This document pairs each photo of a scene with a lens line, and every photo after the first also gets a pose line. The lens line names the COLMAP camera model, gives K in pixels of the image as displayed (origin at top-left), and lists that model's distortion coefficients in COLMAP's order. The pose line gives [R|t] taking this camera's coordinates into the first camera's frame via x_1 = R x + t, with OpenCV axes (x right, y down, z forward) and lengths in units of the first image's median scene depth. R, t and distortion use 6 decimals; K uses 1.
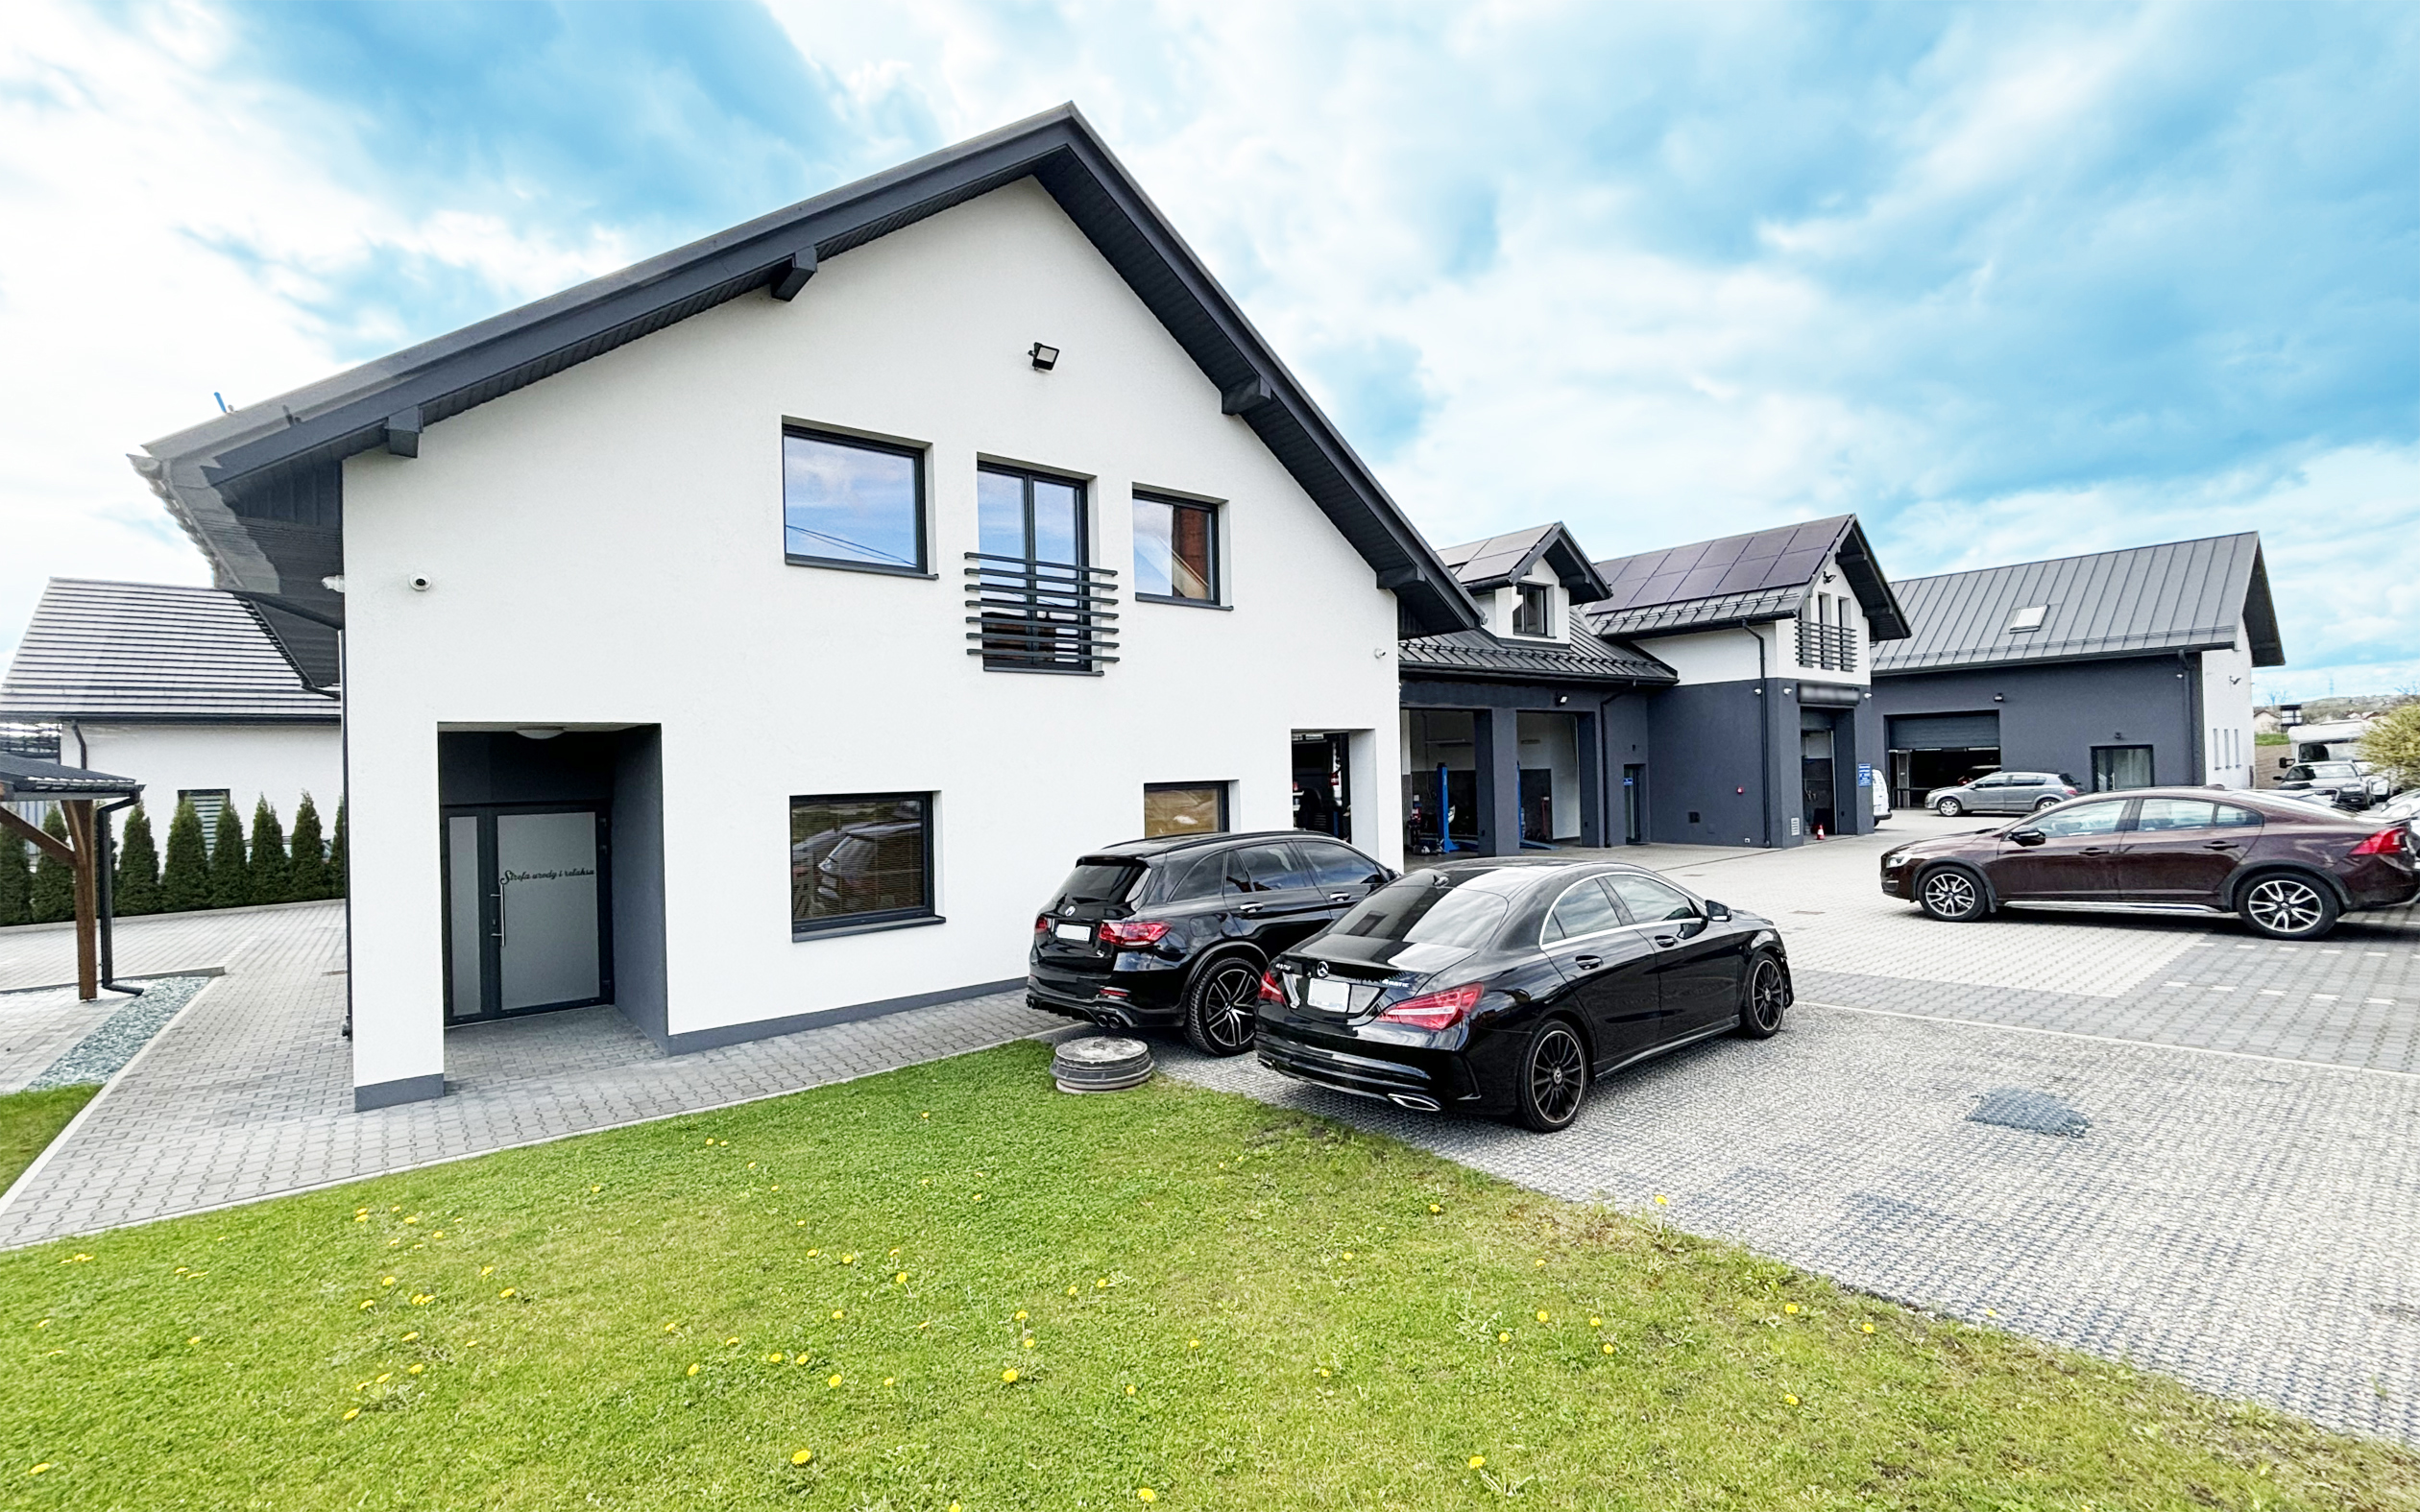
lens RADIAL K [[1017.6, 0, 1210.0], [0, 1017.6, 756.0], [0, 0, 1]] dist [0.001650, 0.000064]
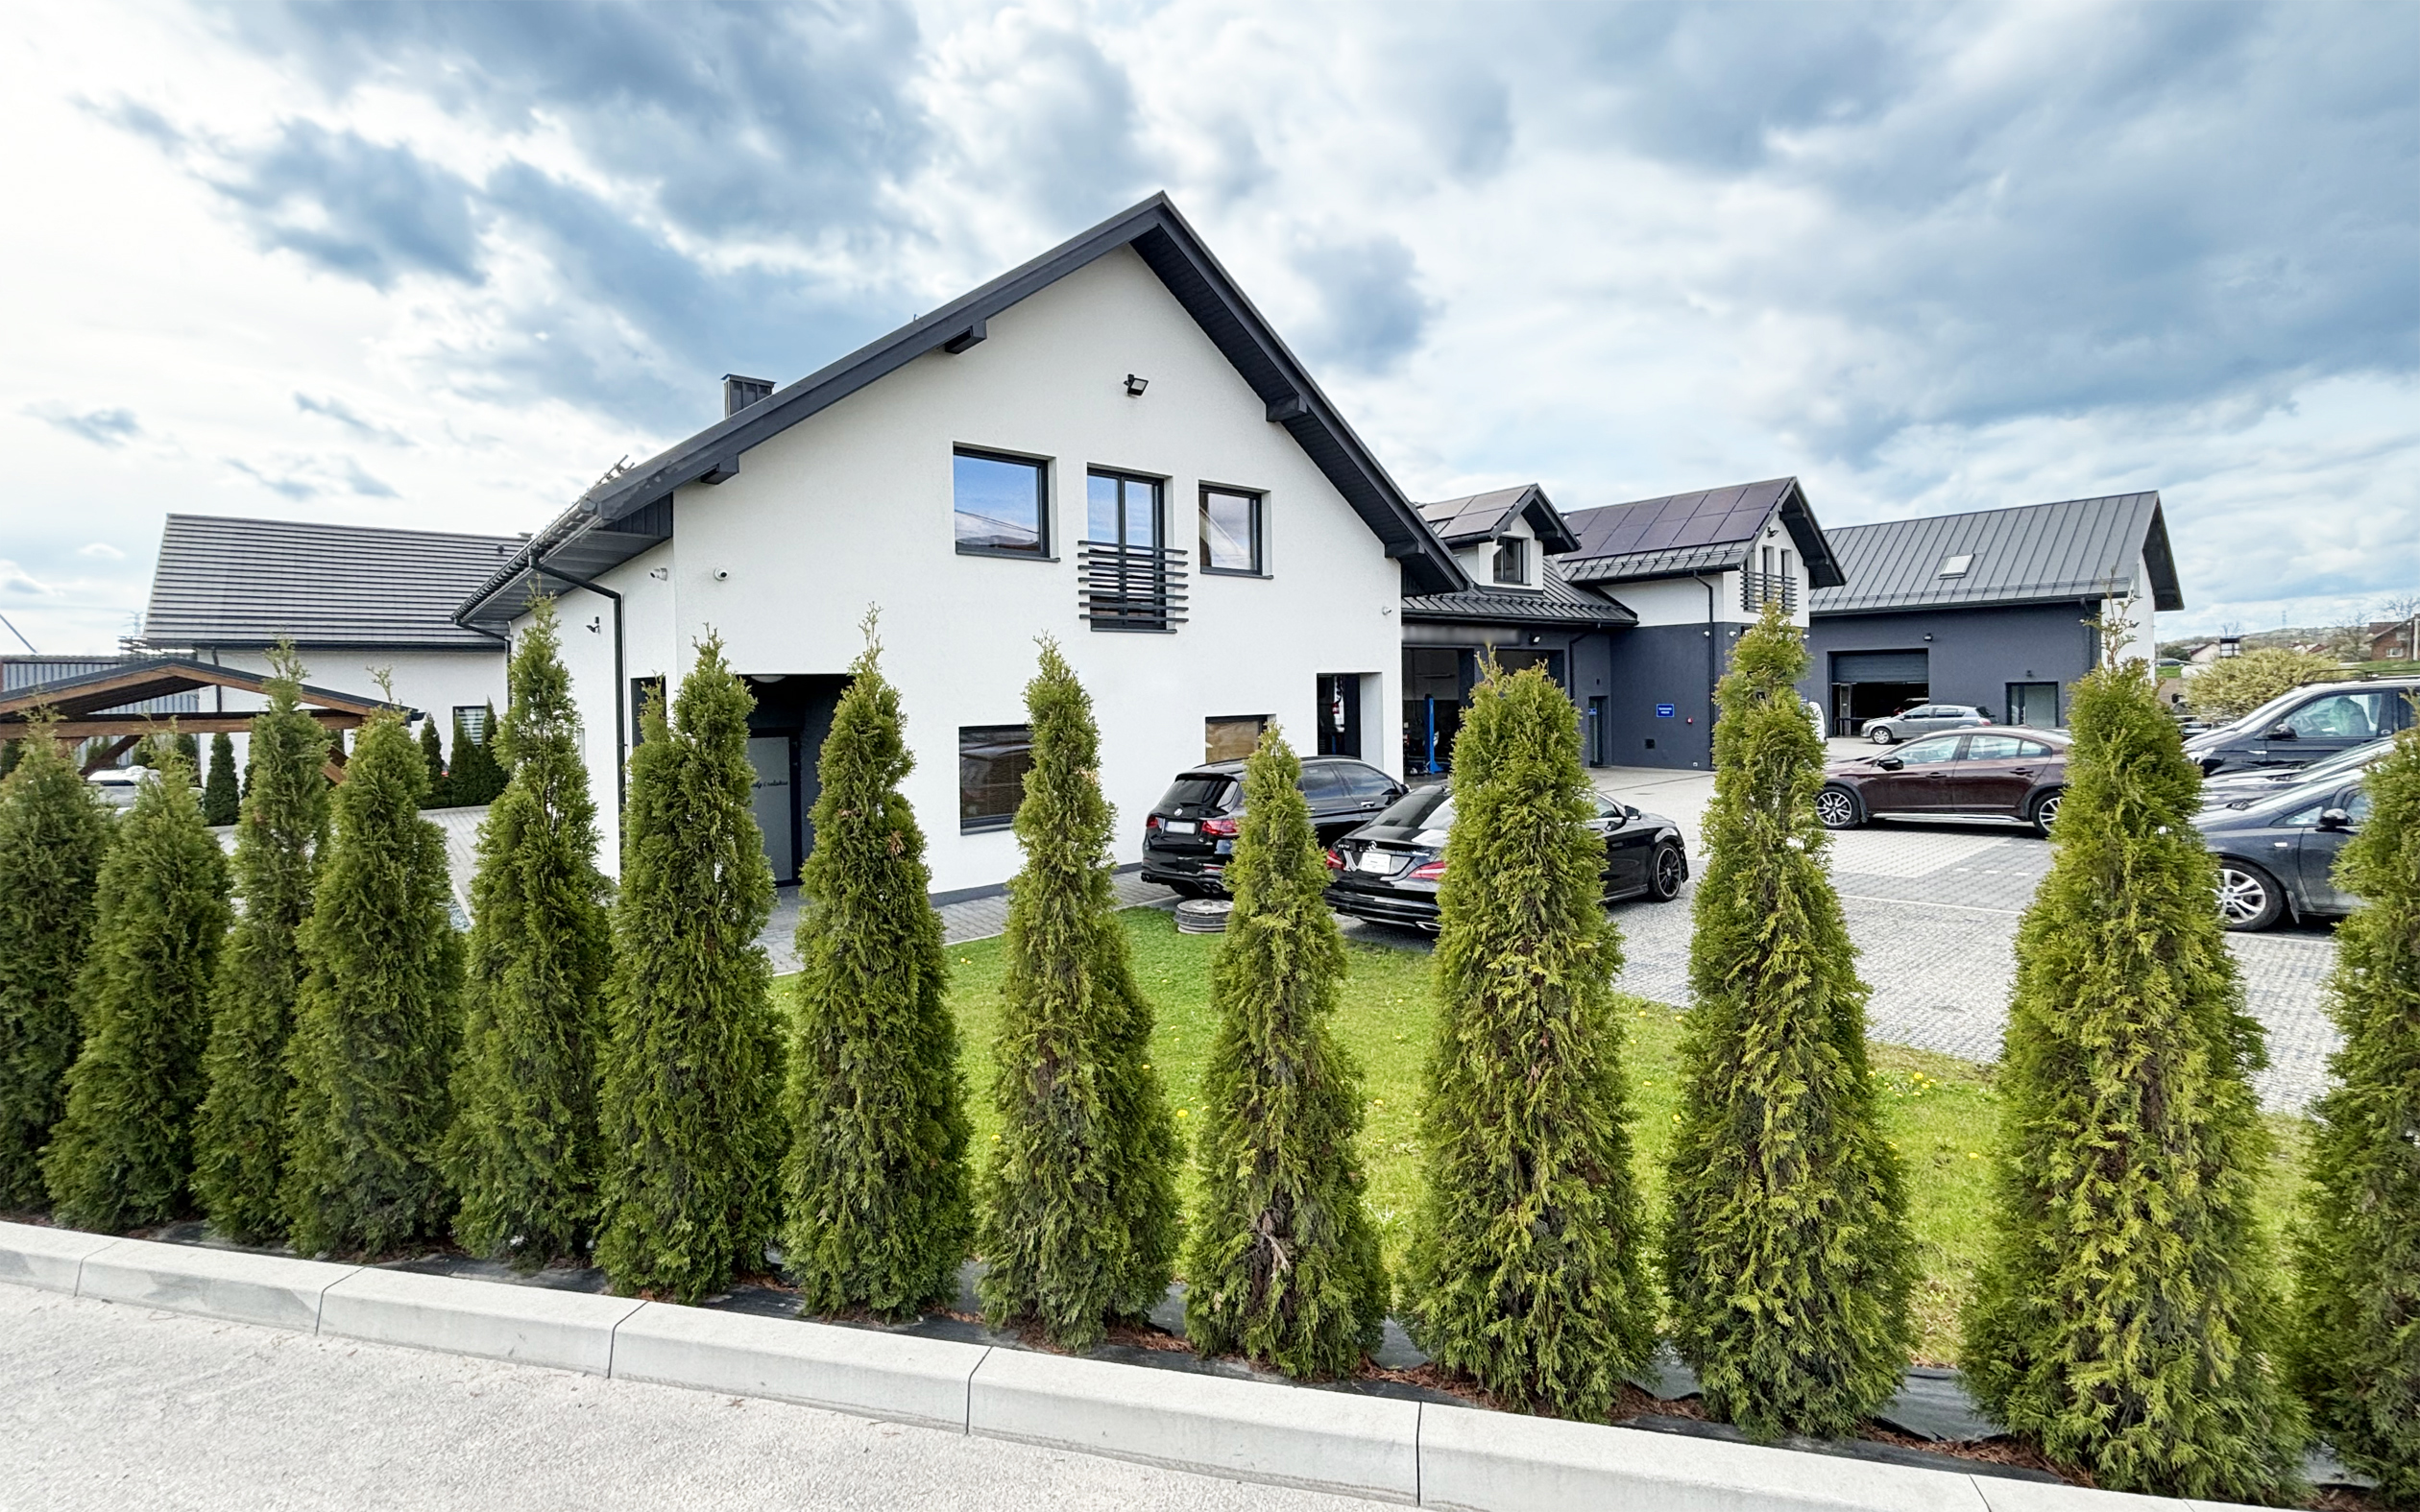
lens RADIAL K [[950.3, 0, 1224.4], [0, 950.3, 711.3], [0, 0, 1]] dist [0.001350, 0.000200]
pose [[0.999826, 0.007661, 0.017010, -0.053162], [-0.008174, 0.999506, 0.030337, -0.014432], [-0.016770, -0.030471, 0.999395, -0.165911]]
